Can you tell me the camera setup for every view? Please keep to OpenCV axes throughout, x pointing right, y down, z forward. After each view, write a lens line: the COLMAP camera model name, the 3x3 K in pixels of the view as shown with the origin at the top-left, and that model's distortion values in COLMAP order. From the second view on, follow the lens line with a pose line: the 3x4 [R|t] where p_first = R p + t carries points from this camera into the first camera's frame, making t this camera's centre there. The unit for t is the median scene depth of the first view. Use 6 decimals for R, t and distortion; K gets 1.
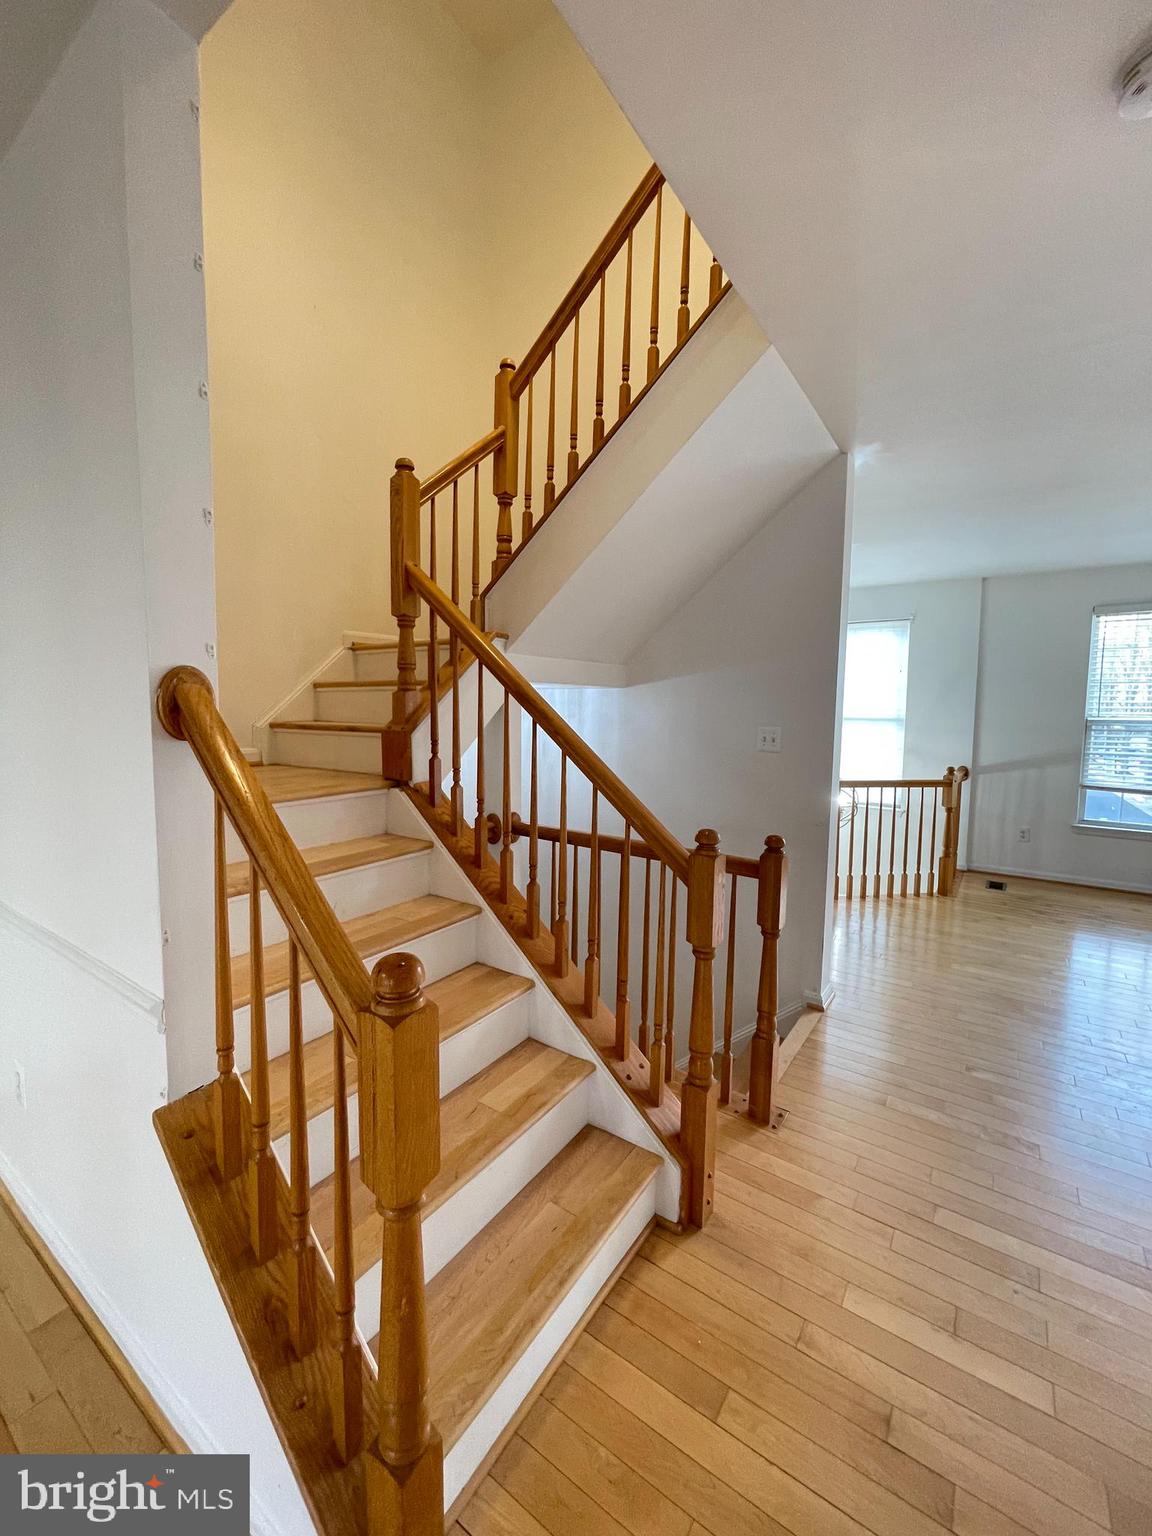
lens RADIAL K [[622.3, 0, 570.3], [0, 622.3, 769.3], [0, 0, 1]] dist [0.003078, -0.001820]
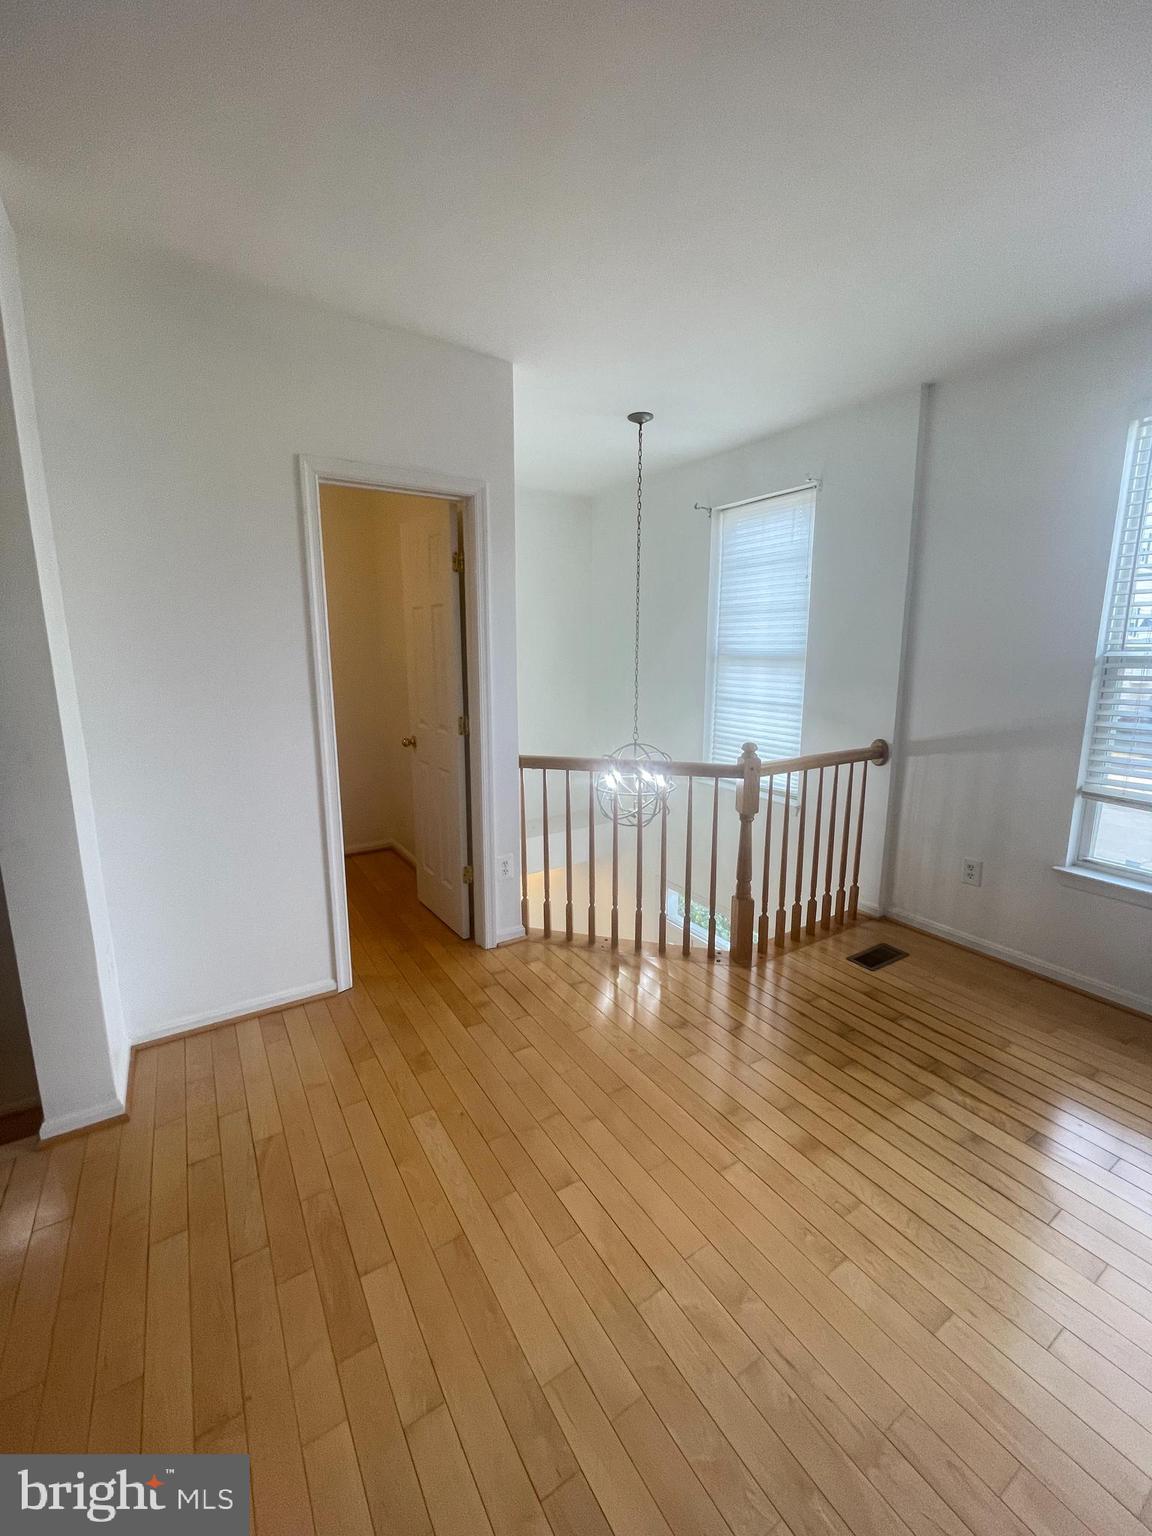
lens RADIAL K [[622.3, 0, 579.5], [0, 622.3, 753.4], [0, 0, 1]] dist [0.003078, -0.001820]
pose [[0.914294, 0.057941, -0.400886, 0.632970], [-0.026822, 0.996204, 0.082813, -0.033274], [0.404163, -0.064963, 0.912377, 0.380028]]
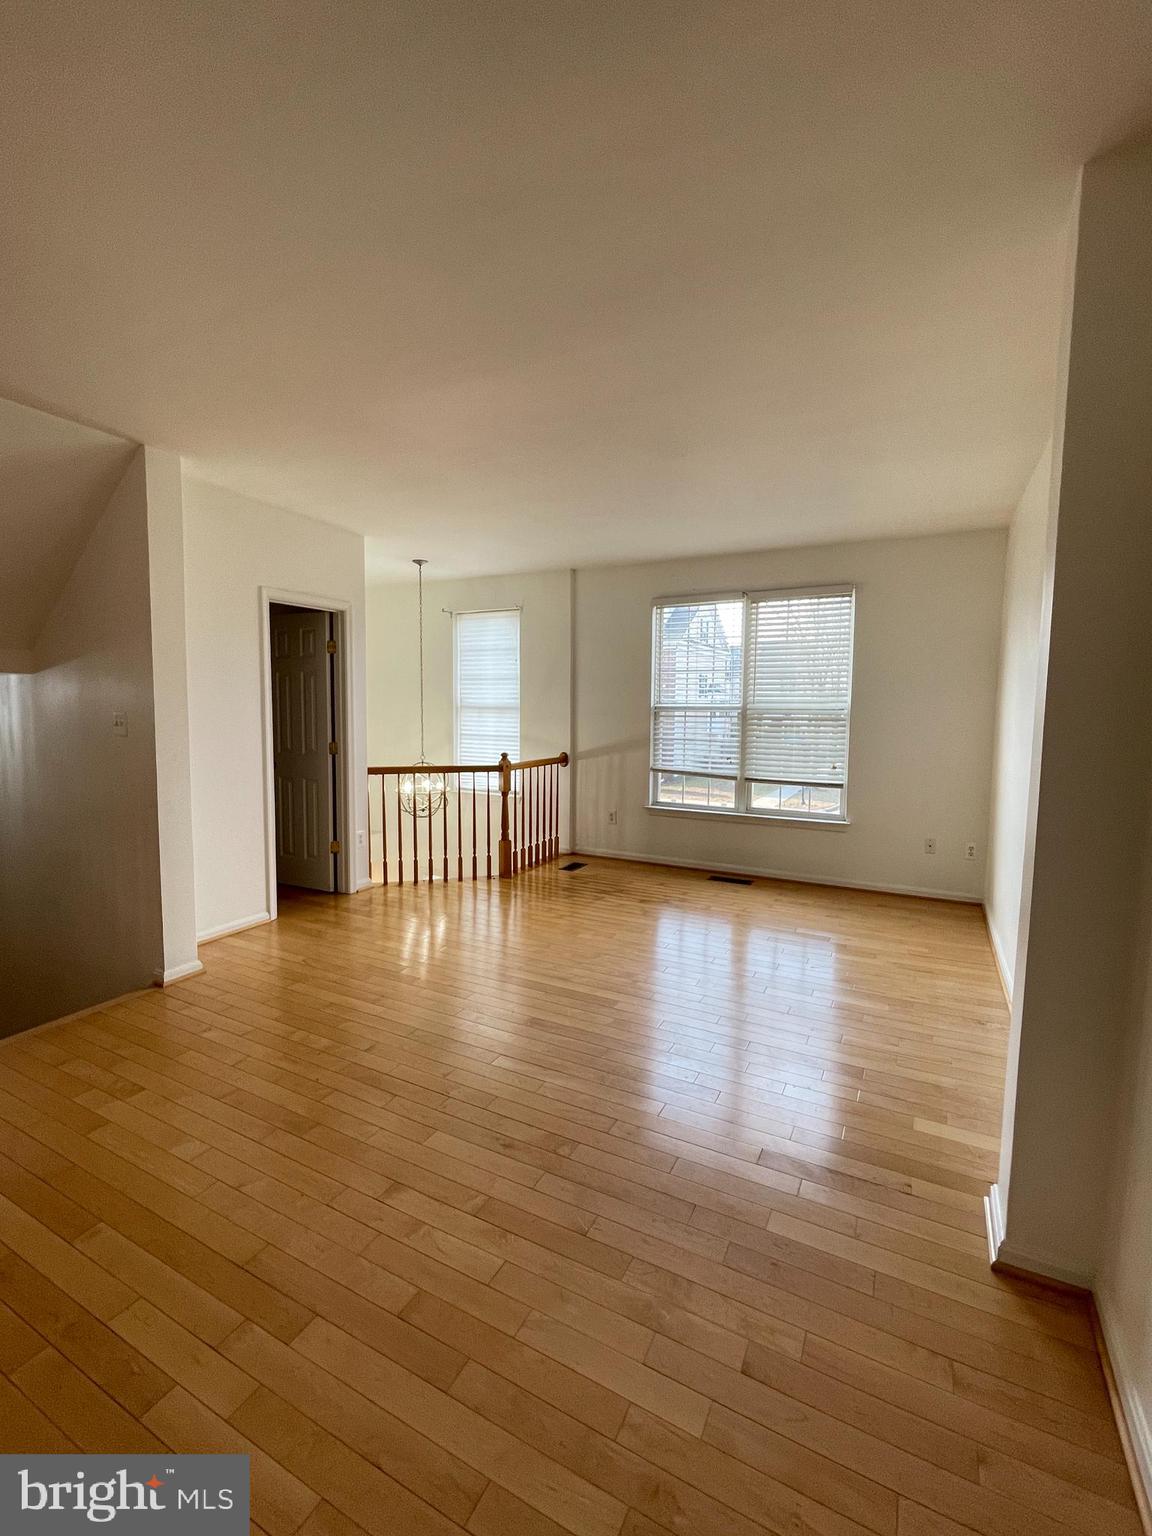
lens RADIAL K [[662.1, 0, 579.4], [0, 662.1, 762.1], [0, 0, 1]] dist [-0.002928, 0.000484]
pose [[0.994081, -0.013081, 0.107852, 0.561034], [0.013228, 0.999912, -0.000647, 0.012837], [-0.107834, 0.002070, 0.994167, -0.091922]]
